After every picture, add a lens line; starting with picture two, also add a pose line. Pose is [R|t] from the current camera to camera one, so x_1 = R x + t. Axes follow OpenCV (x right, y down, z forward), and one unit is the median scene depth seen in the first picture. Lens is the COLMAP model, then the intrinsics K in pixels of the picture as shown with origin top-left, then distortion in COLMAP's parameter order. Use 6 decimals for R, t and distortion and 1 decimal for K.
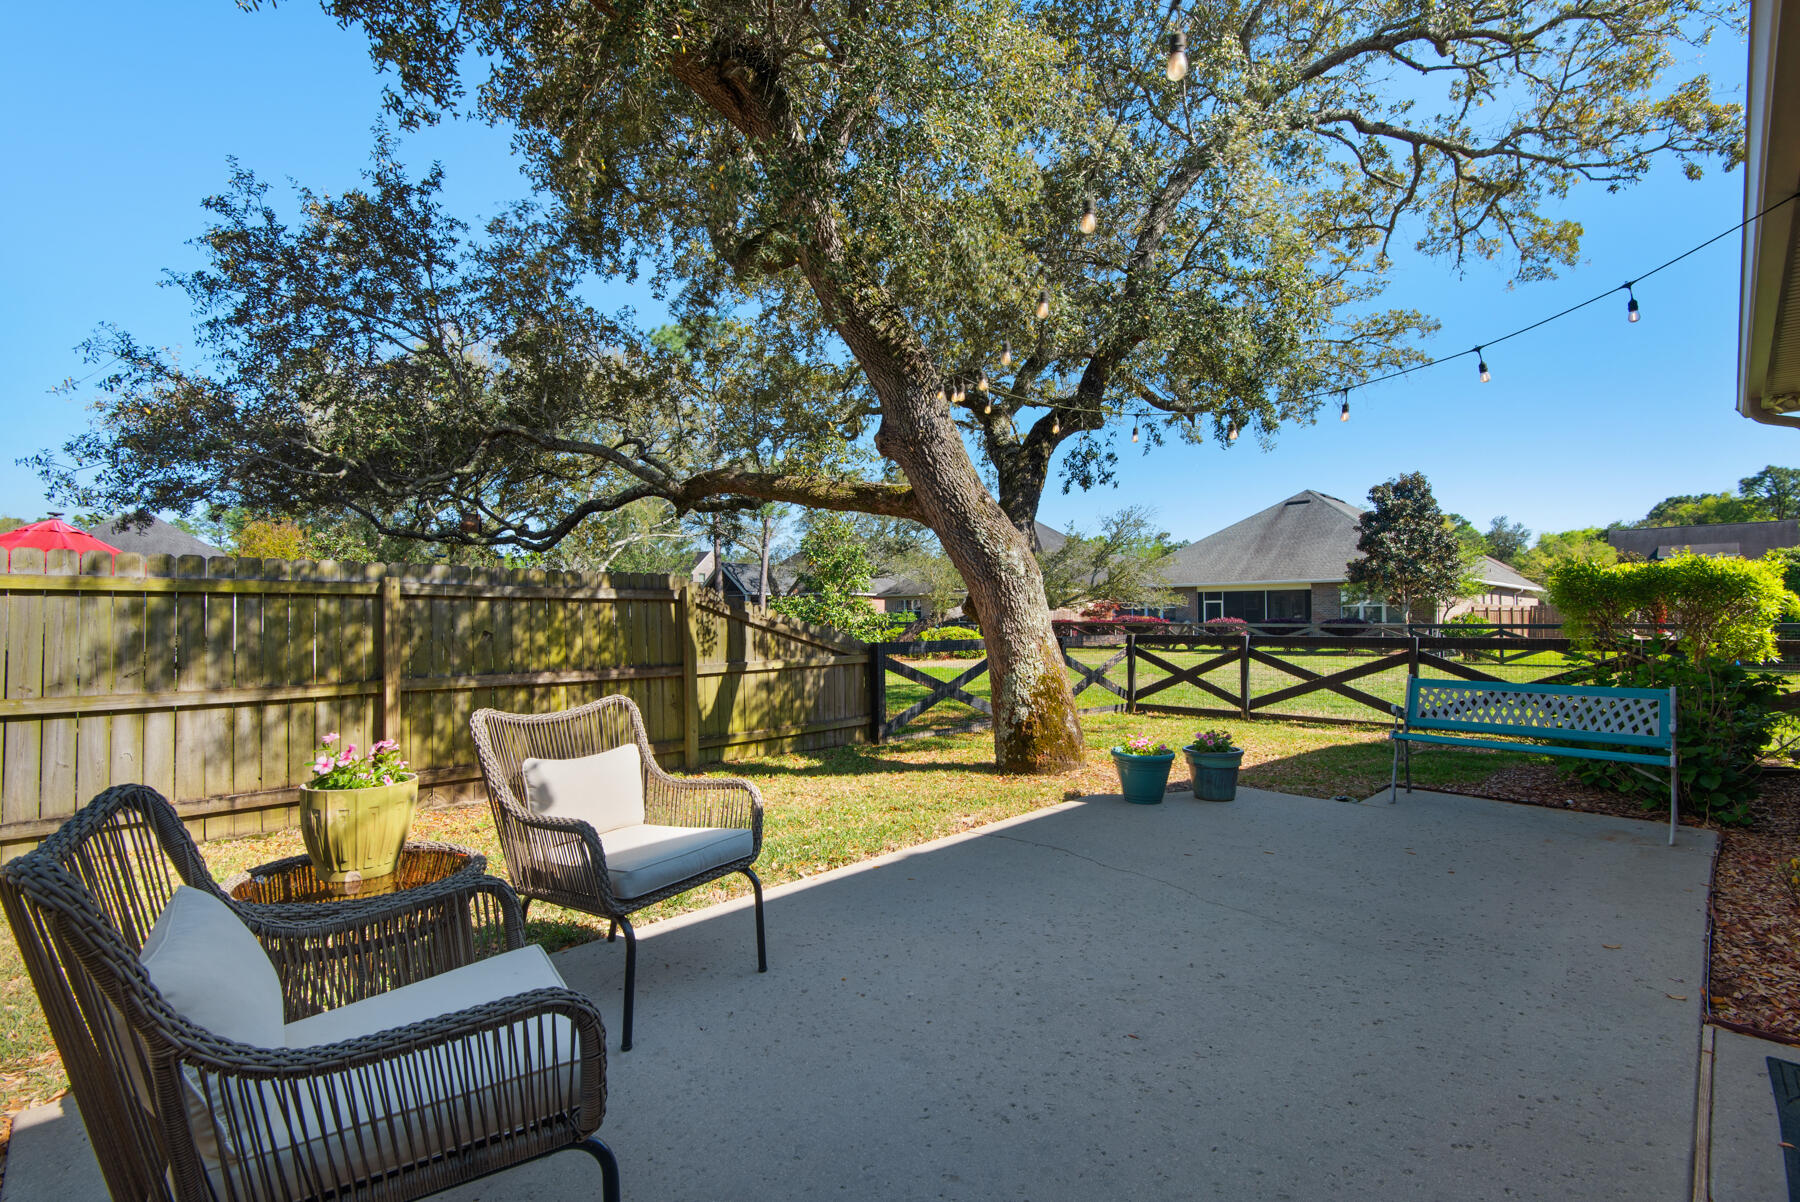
lens RADIAL K [[824.0, 0, 883.2], [0, 824.0, 601.5], [0, 0, 1]] dist [0.016563, -0.009450]
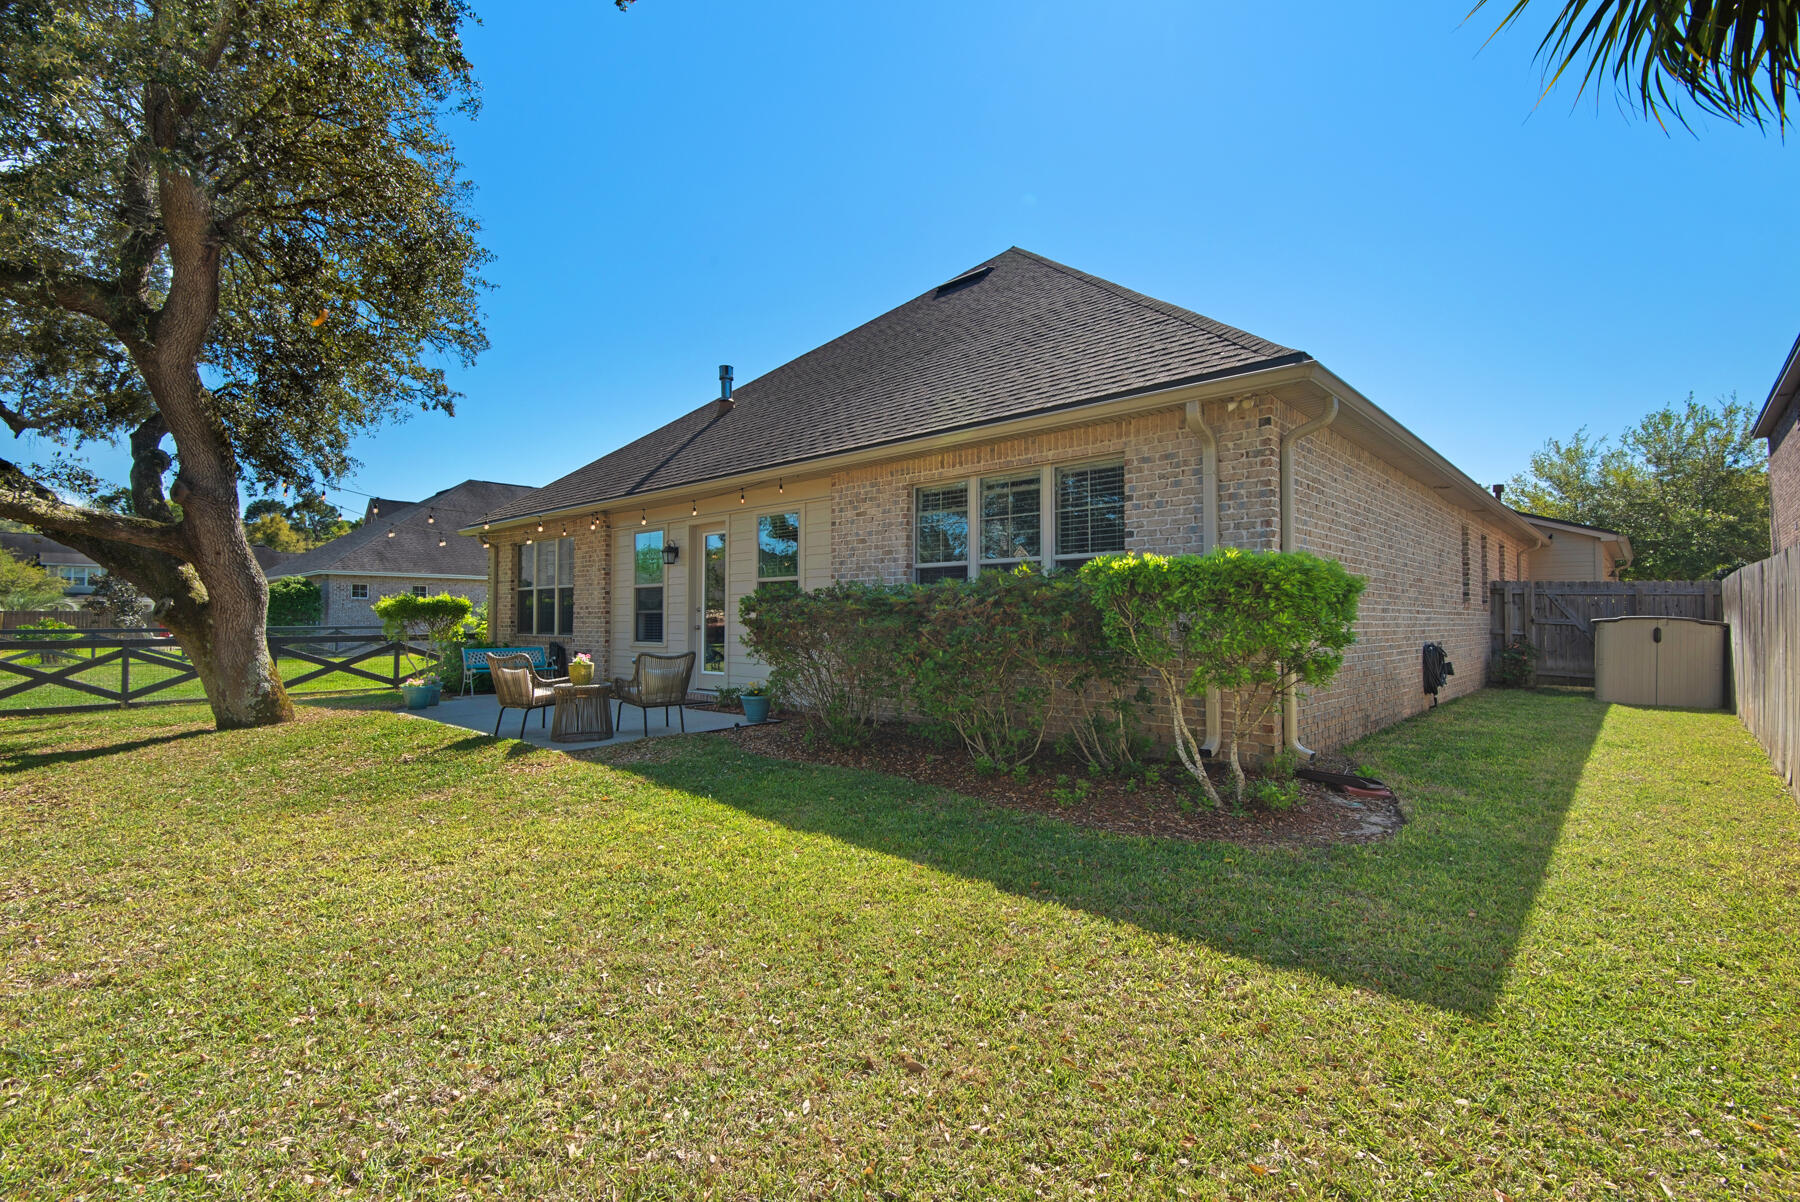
lens RADIAL K [[824.0, 0, 898.4], [0, 824.0, 609.9], [0, 0, 1]] dist [0.016563, -0.009450]
pose [[-0.043903, 0.013244, 0.998948, -1.247856], [-0.018014, 0.999739, -0.014046, -0.006376], [-0.998873, -0.018612, -0.043653, -0.096908]]
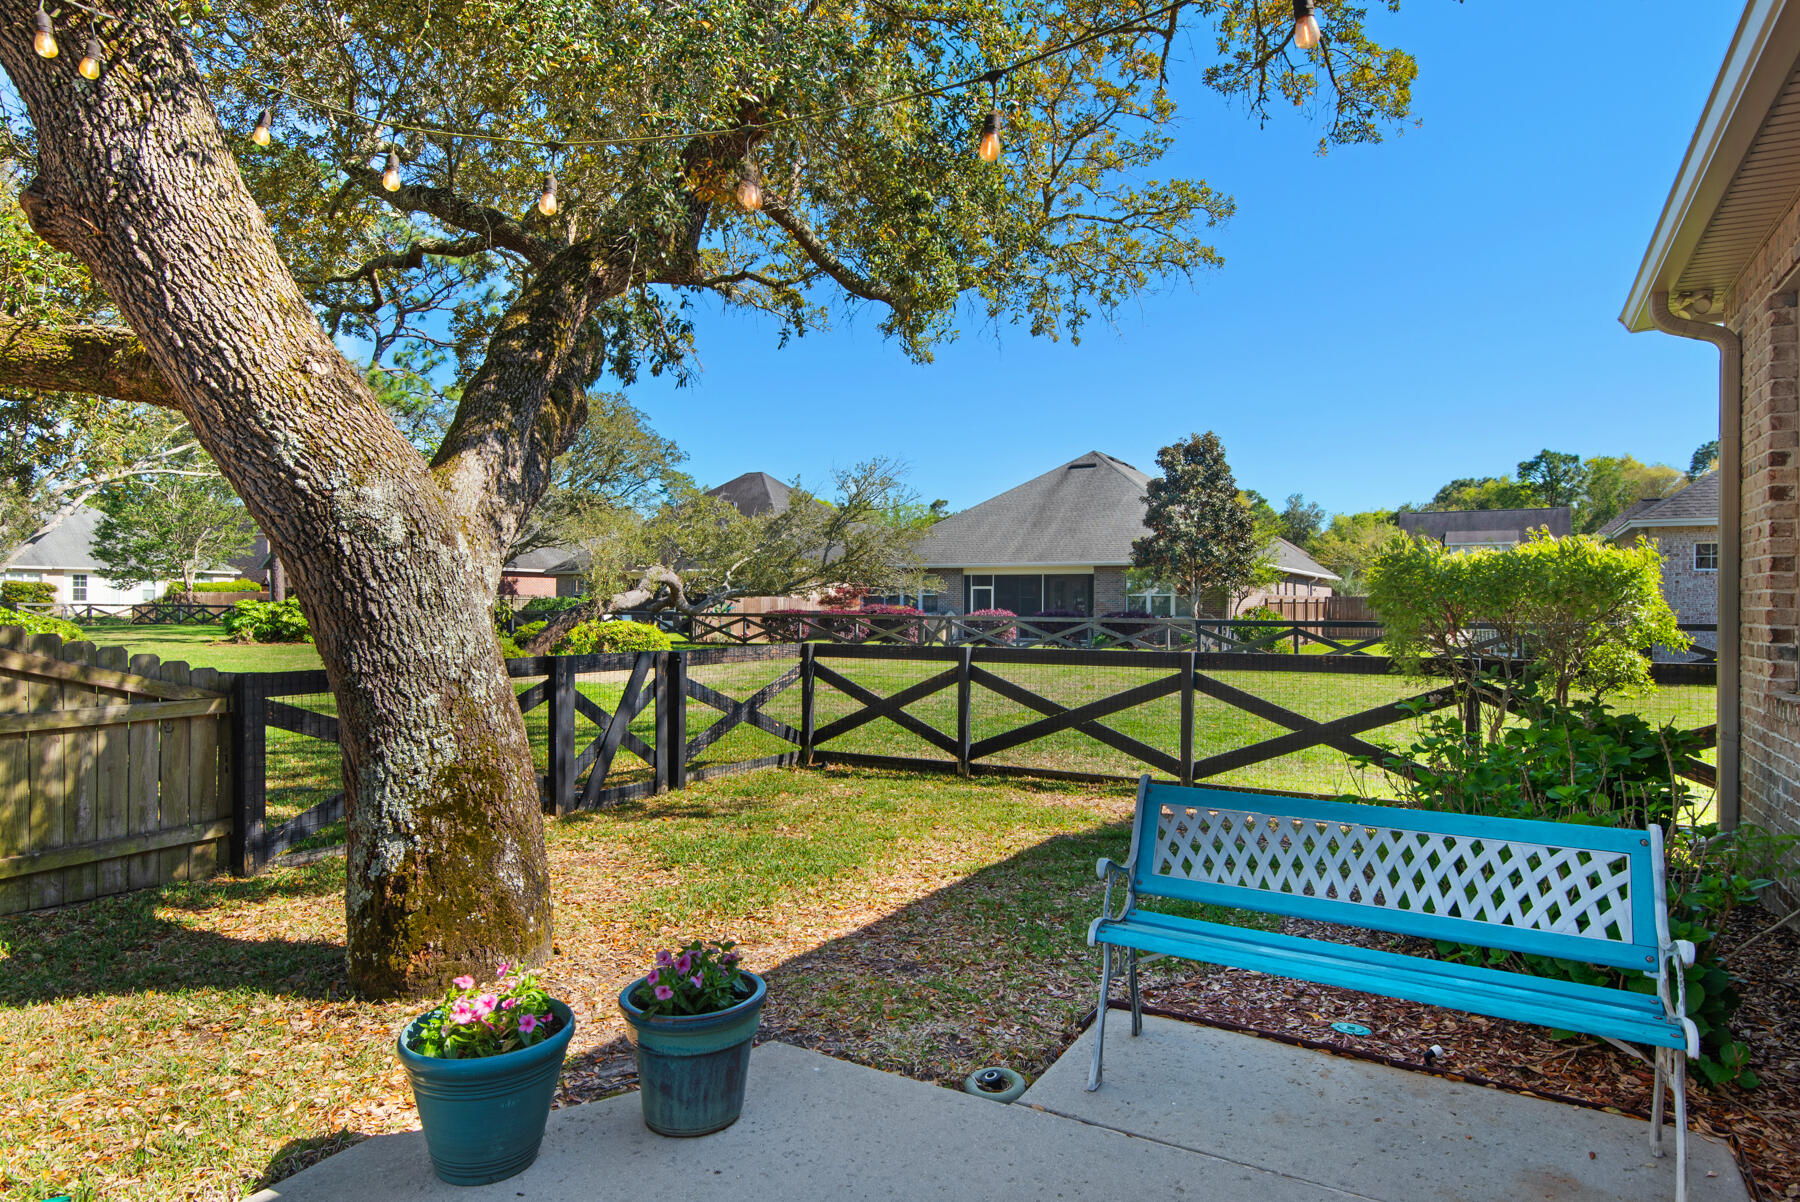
lens RADIAL K [[1056.0, 0, 893.8], [0, 1056.0, 590.7], [0, 0, 1]] dist [0.047025, 0.000127]
pose [[0.960862, 0.011372, 0.276795, 0.232331], [-0.013728, 0.999884, 0.006572, -0.012184], [-0.276688, -0.010115, 0.960907, 0.324948]]
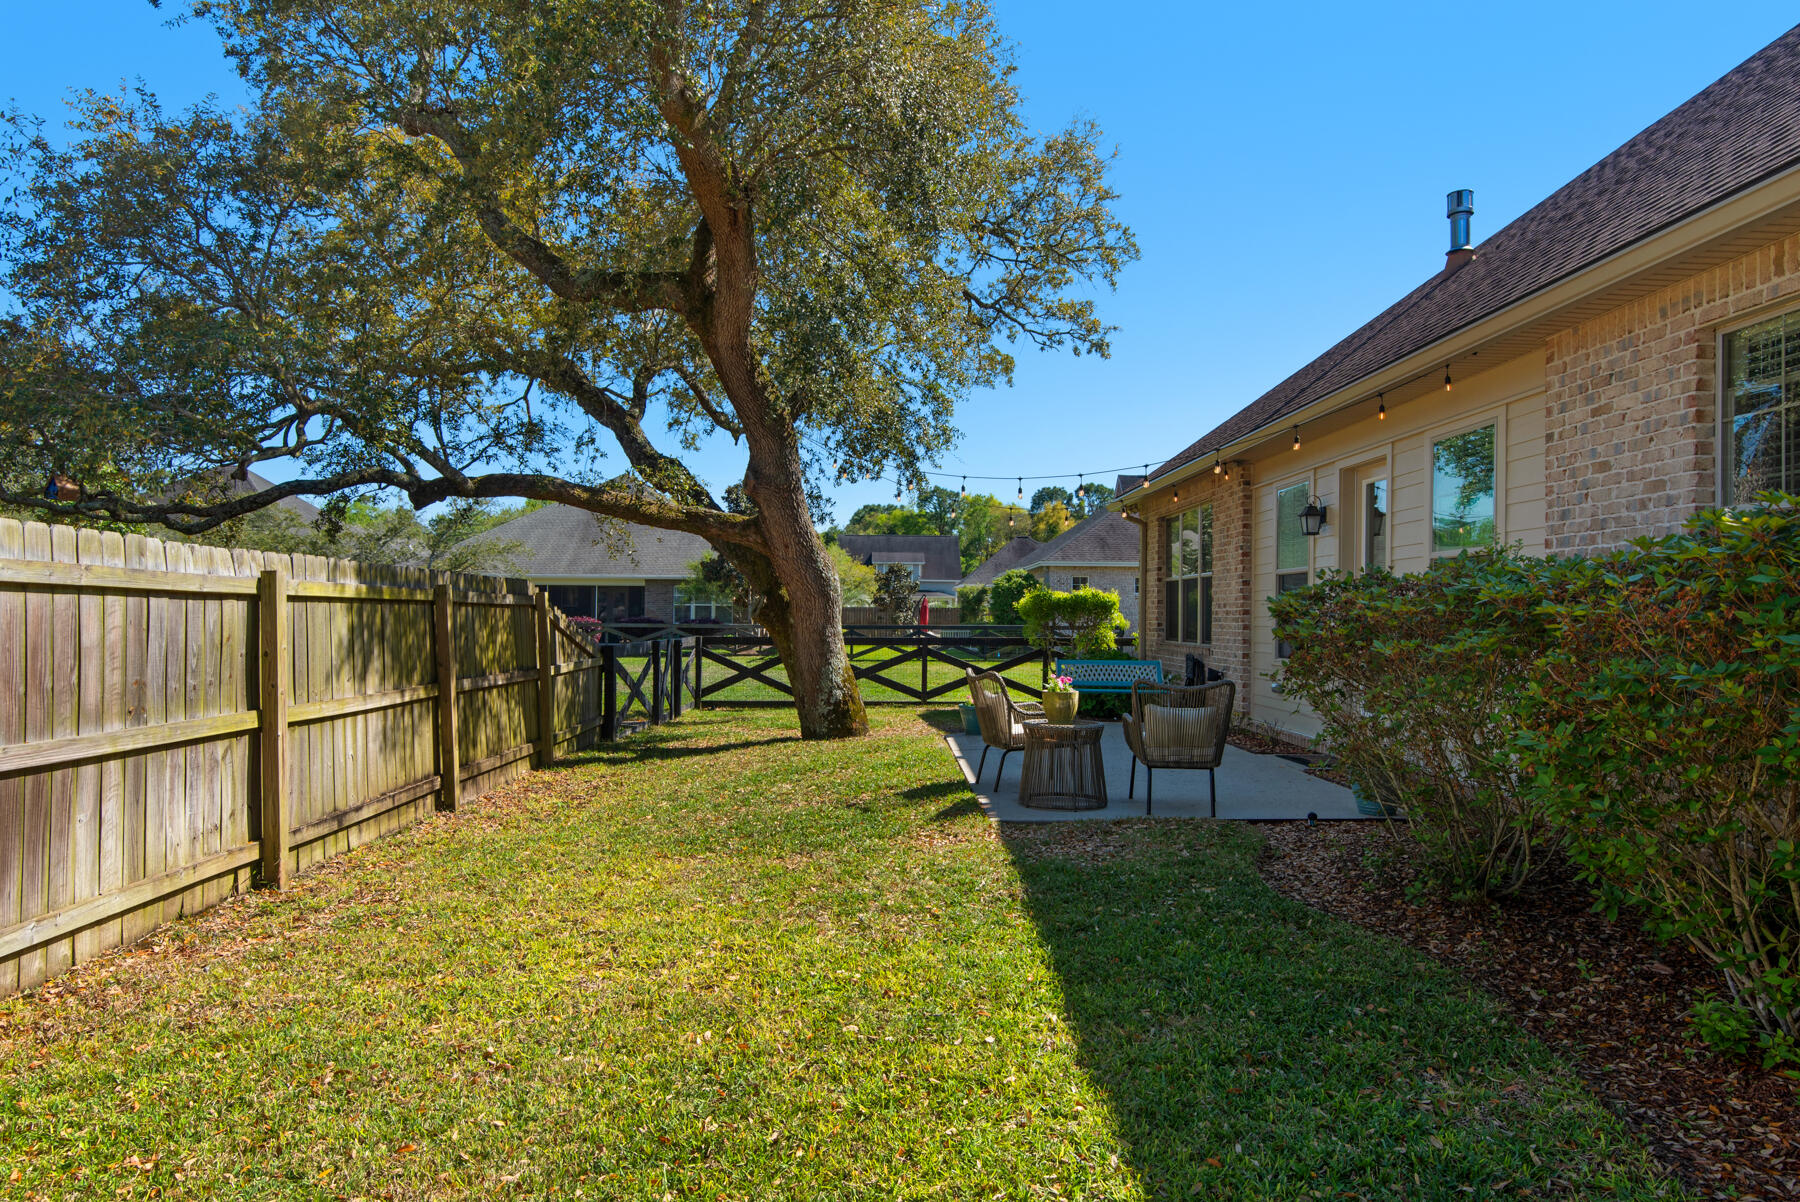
lens RADIAL K [[1109.5, 0, 874.9], [0, 1109.5, 600.8], [0, 0, 1]] dist [0.033763, -0.000564]
pose [[0.703285, 0.017732, 0.710687, -0.953649], [-0.024200, 0.999707, -0.000995, -0.016591], [-0.710496, -0.016498, 0.703508, -0.290192]]
